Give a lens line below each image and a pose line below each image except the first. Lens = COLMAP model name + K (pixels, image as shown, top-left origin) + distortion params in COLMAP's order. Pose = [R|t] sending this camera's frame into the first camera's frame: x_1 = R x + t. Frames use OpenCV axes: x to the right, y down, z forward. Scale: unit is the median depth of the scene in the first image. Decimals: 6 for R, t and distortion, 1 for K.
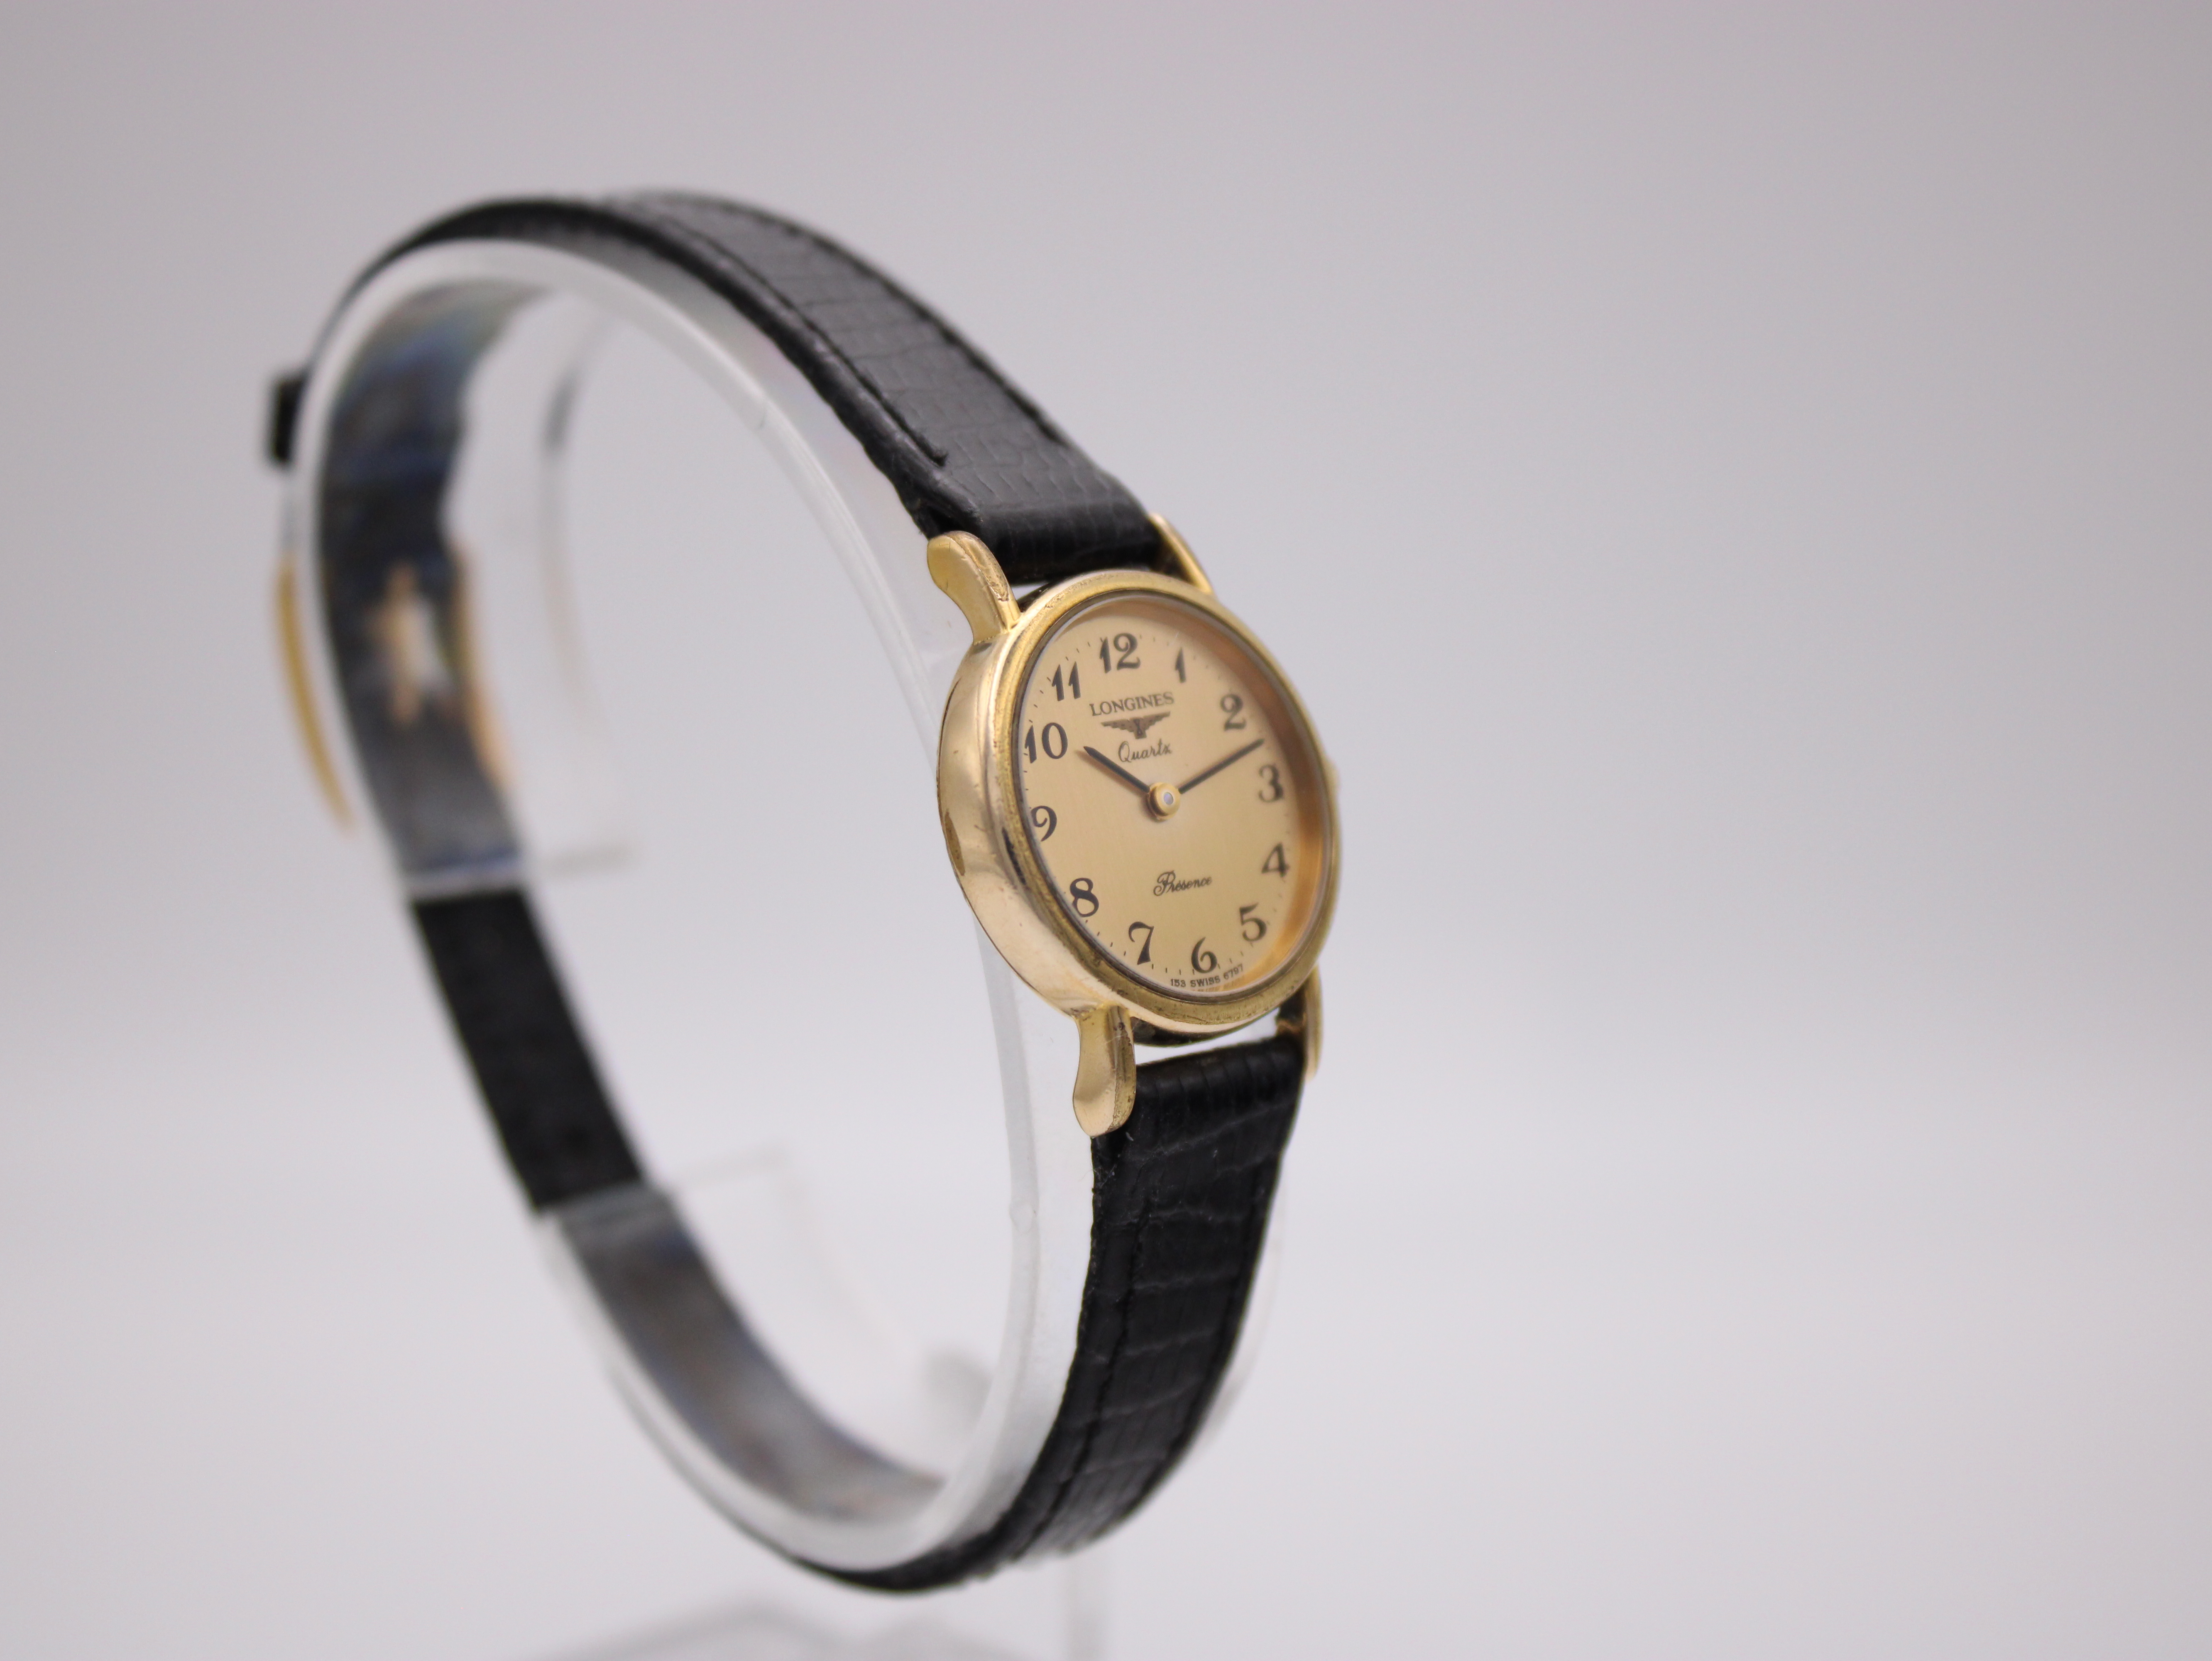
lens RADIAL K [[4120.4, 0, 1108.6], [0, 4120.4, 833.9], [0, 0, 1]] dist [0.021862, 0.000000]
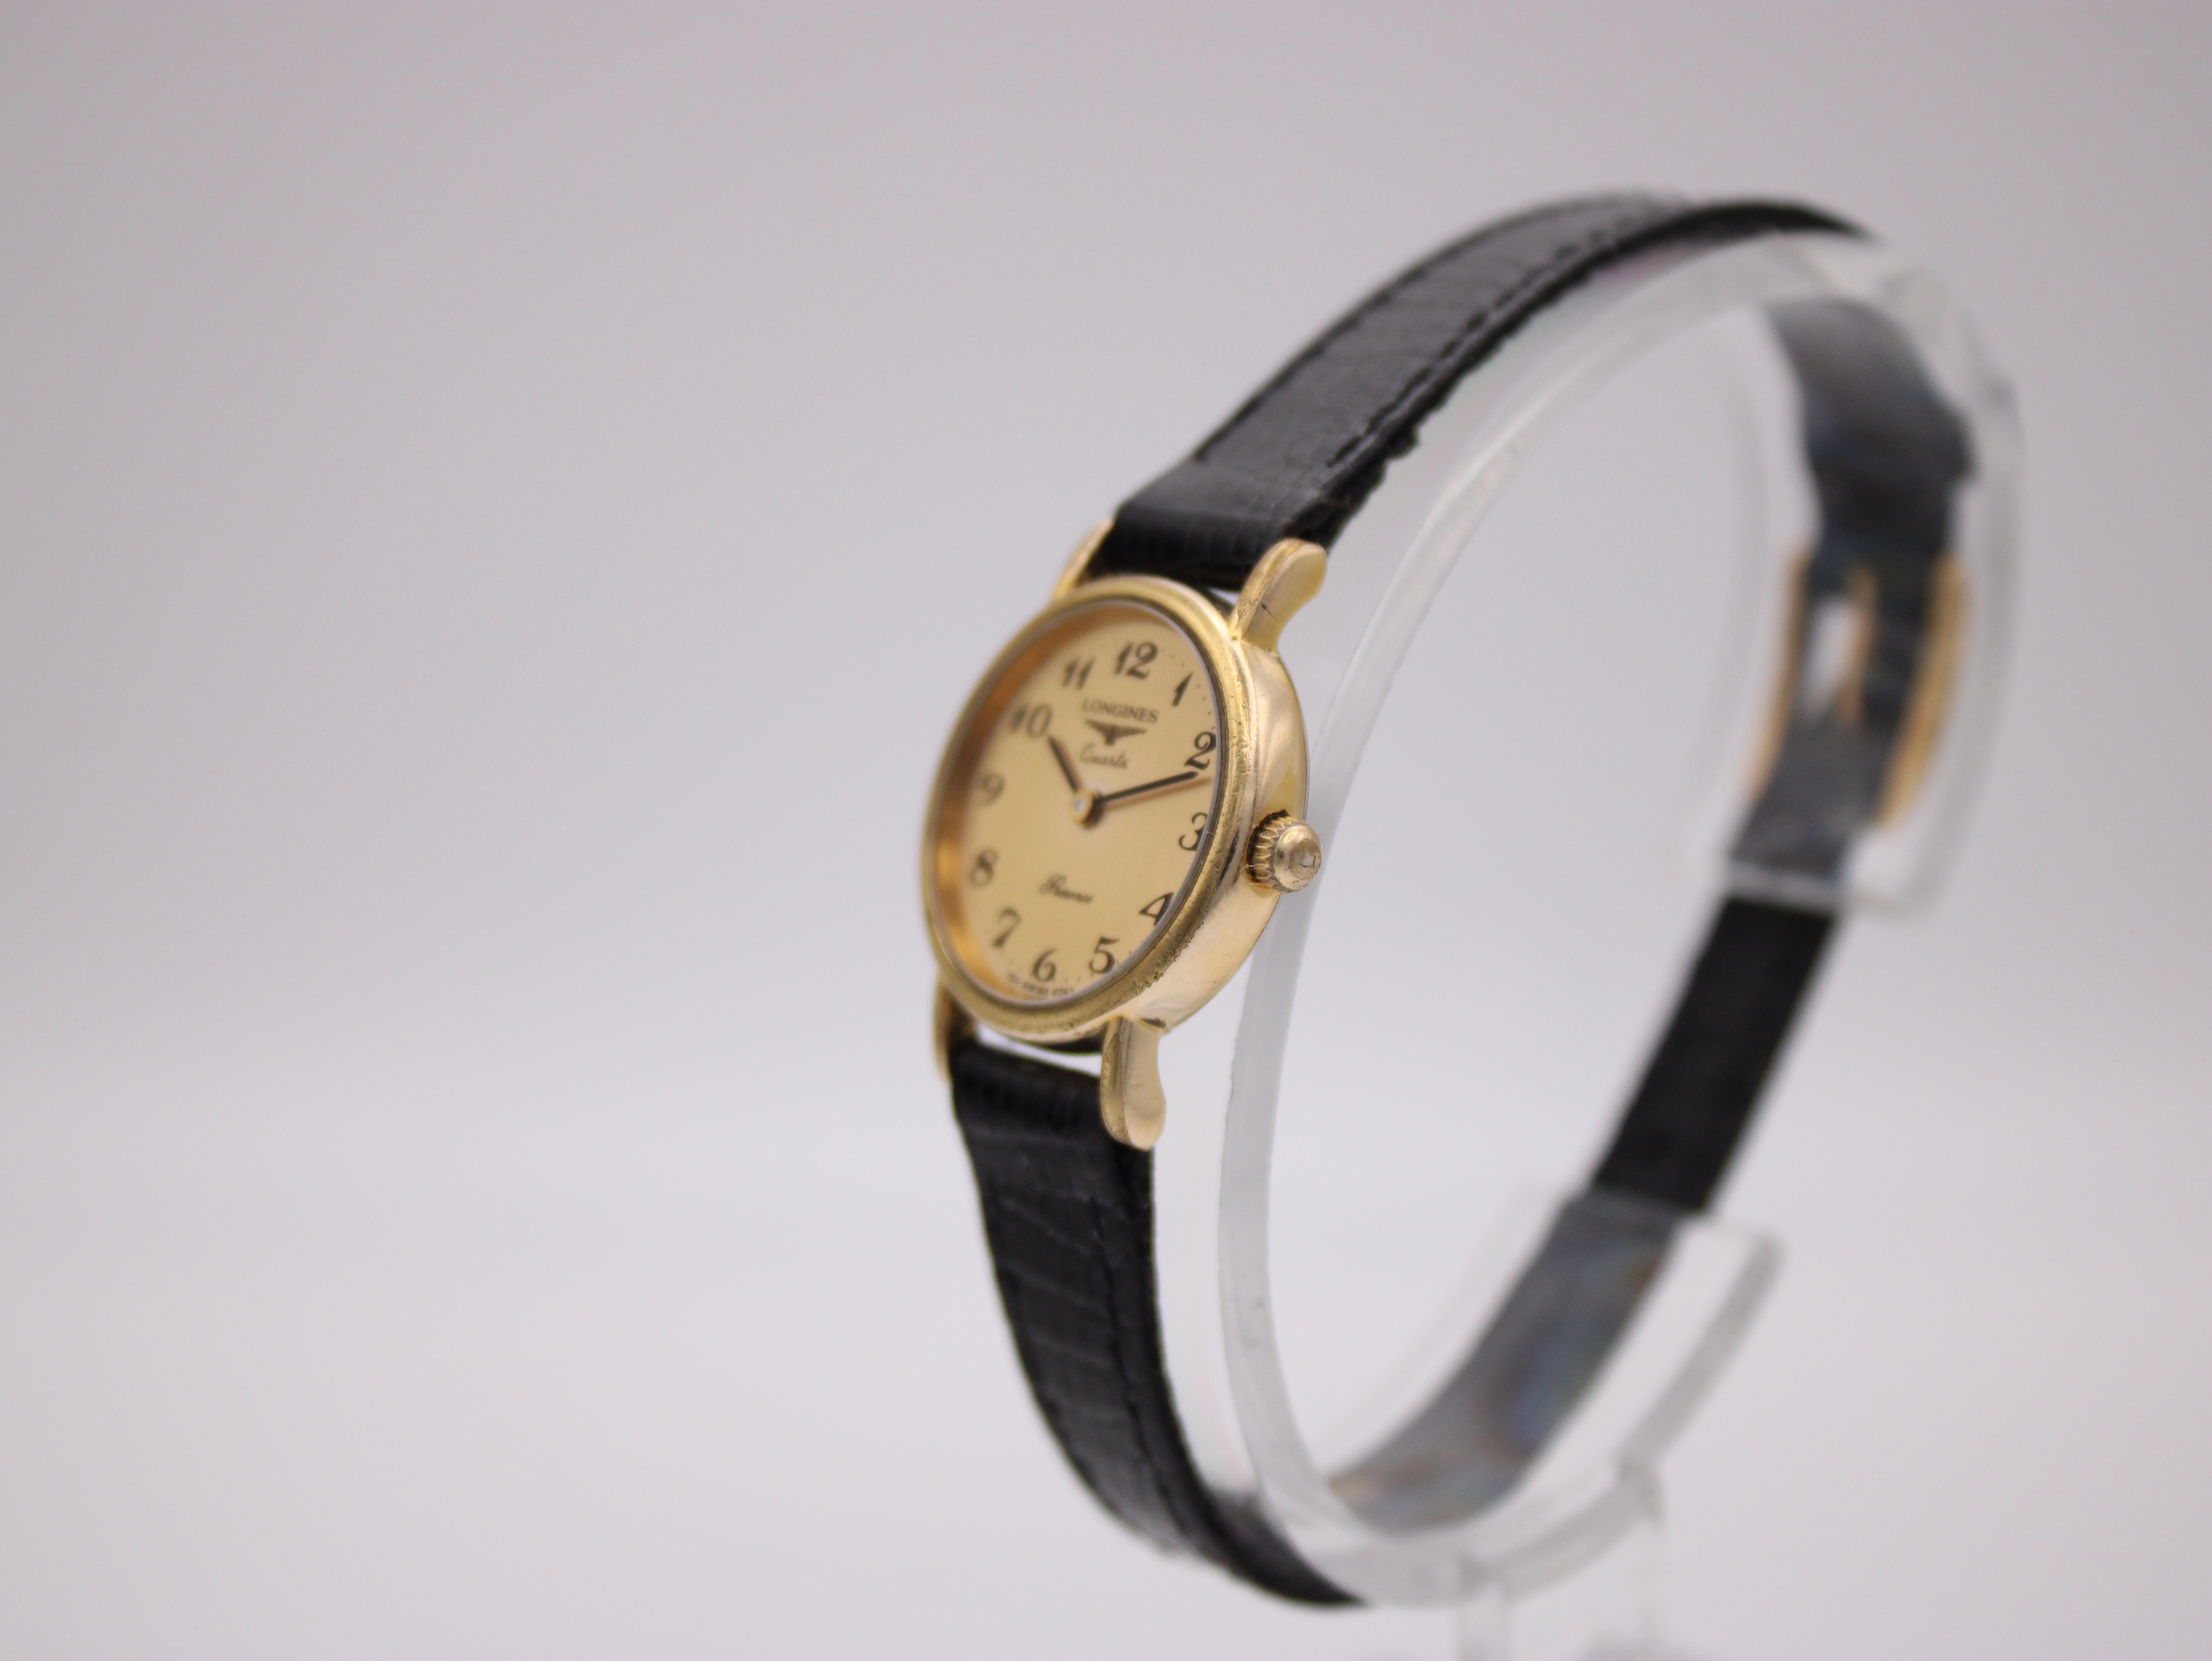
lens RADIAL K [[4120.4, 0, 1109.6], [0, 4120.4, 825.2], [0, 0, 1]] dist [0.021862, 0.000000]
pose [[-0.061832, 0.179012, -0.981902, 0.985488], [-0.178356, 0.965968, 0.187338, -0.190594], [0.982021, 0.186711, -0.027799, 1.031398]]
